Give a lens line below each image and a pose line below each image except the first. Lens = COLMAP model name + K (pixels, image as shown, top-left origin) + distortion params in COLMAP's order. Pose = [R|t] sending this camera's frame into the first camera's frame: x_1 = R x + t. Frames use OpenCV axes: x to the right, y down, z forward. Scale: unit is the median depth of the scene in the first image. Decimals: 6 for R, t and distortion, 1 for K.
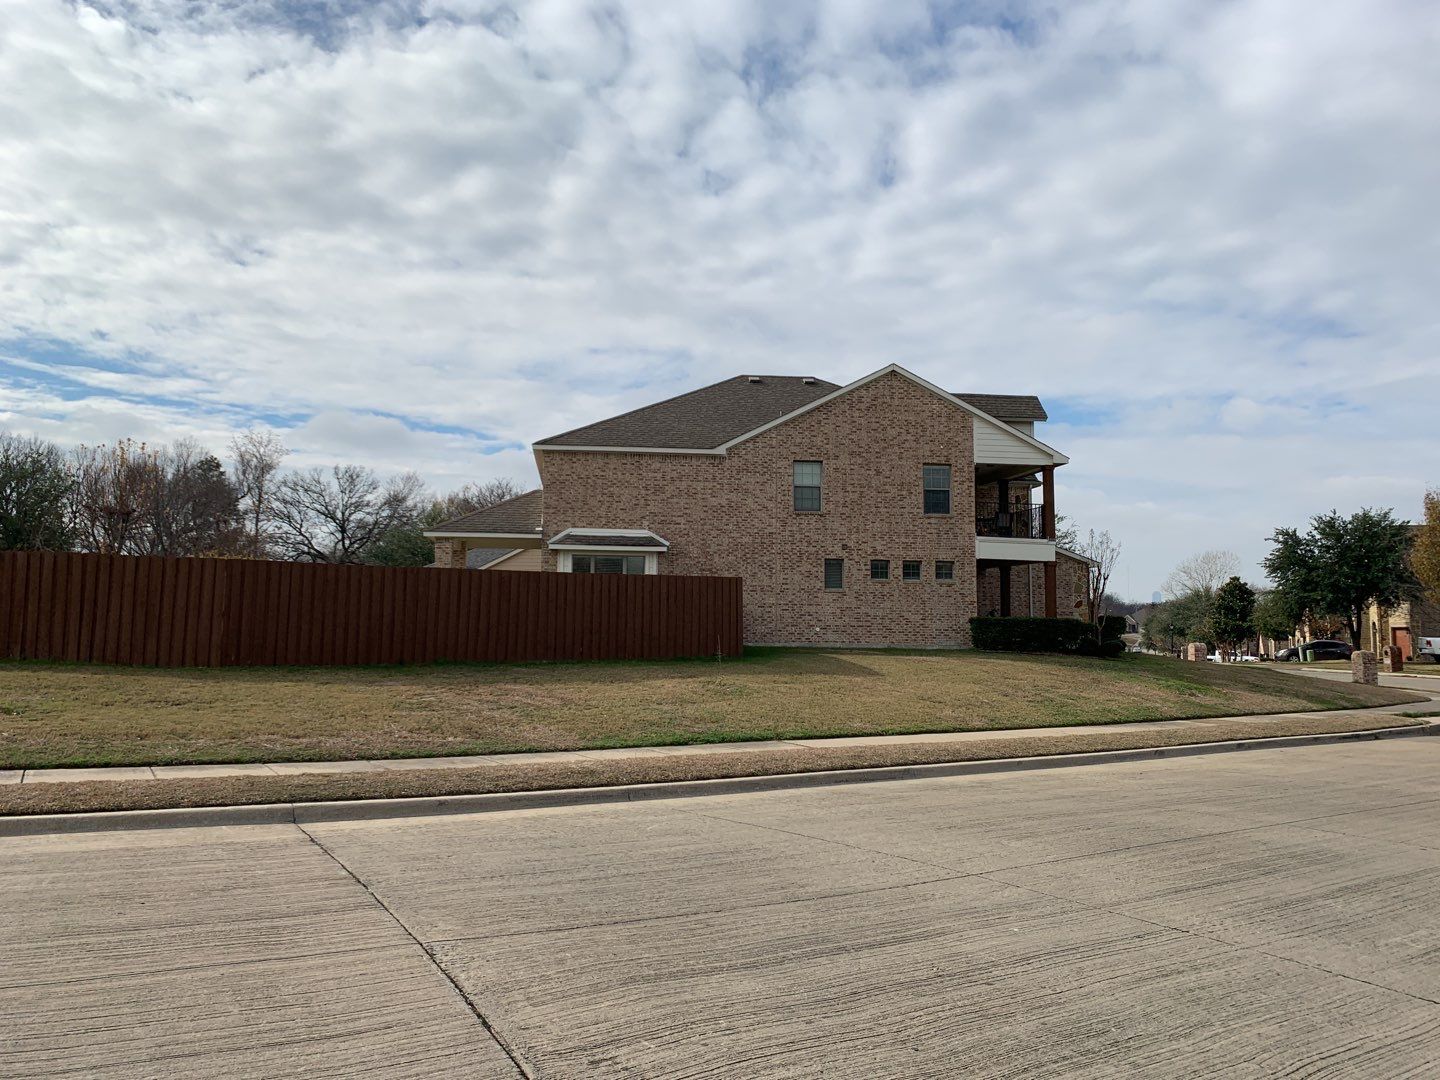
lens RADIAL K [[1082.1, 0, 734.4], [0, 1082.1, 472.9], [0, 0, 1]] dist [0.032850, 0.003579]
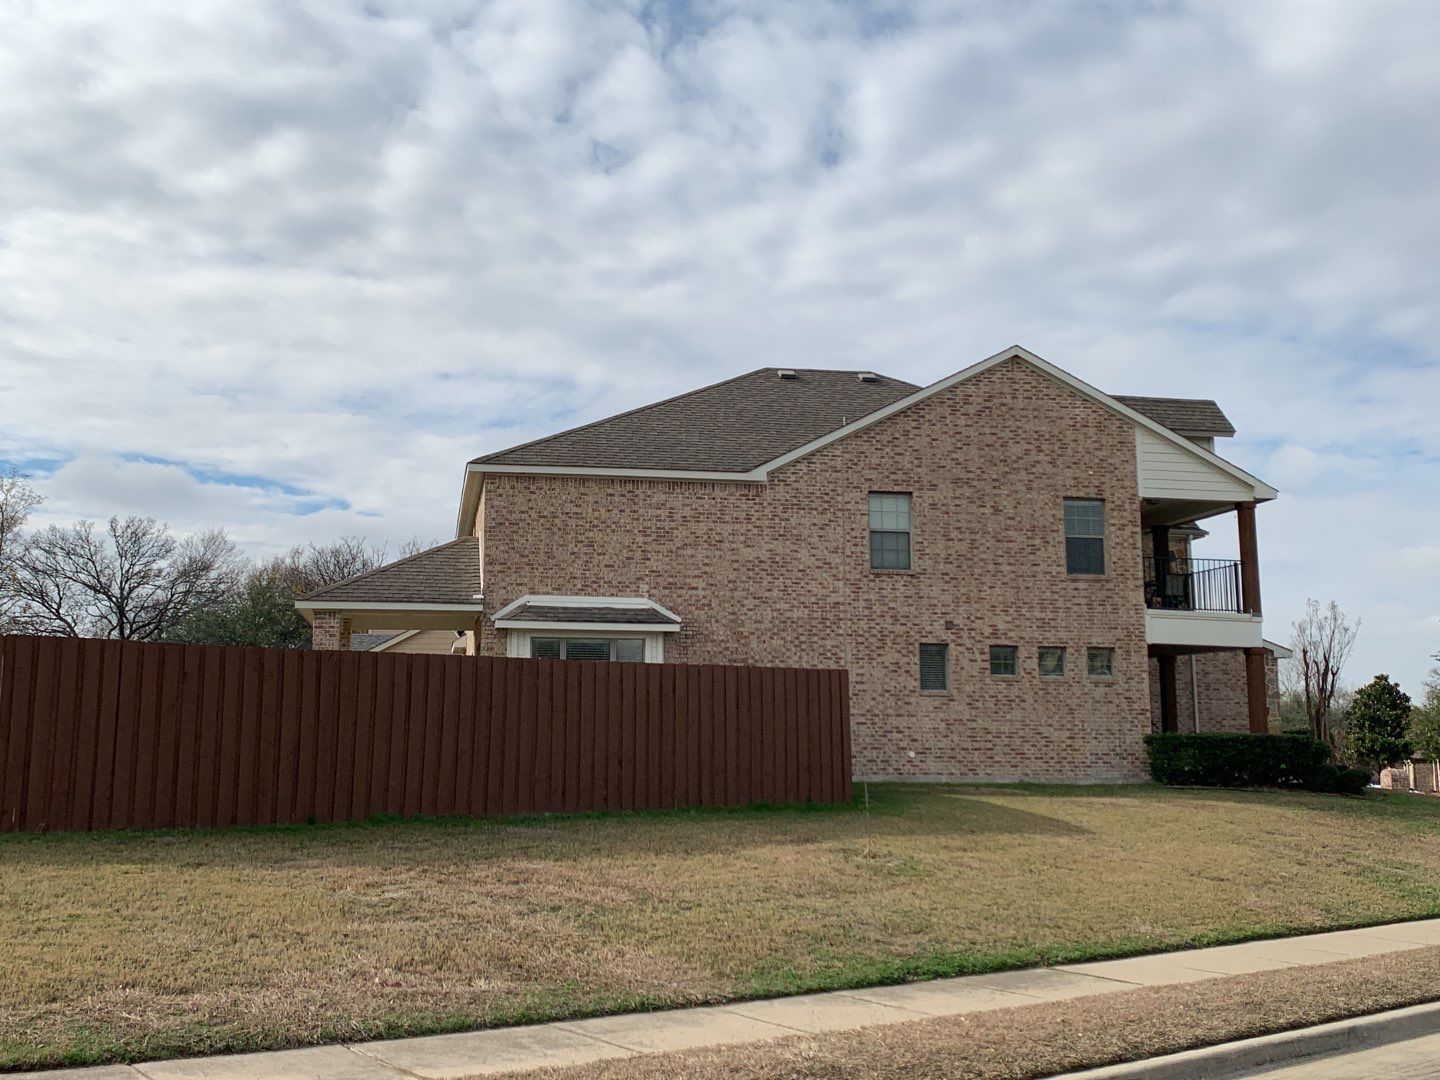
lens RADIAL K [[1438.1, 0, 701.8], [0, 1438.1, 491.5], [0, 0, 1]] dist [0.044324, 0.000000]
pose [[0.998726, 0.002431, 0.050396, -0.087859], [-0.000689, 0.999402, -0.034565, 0.018185], [-0.050450, 0.034486, 0.998131, 0.144264]]
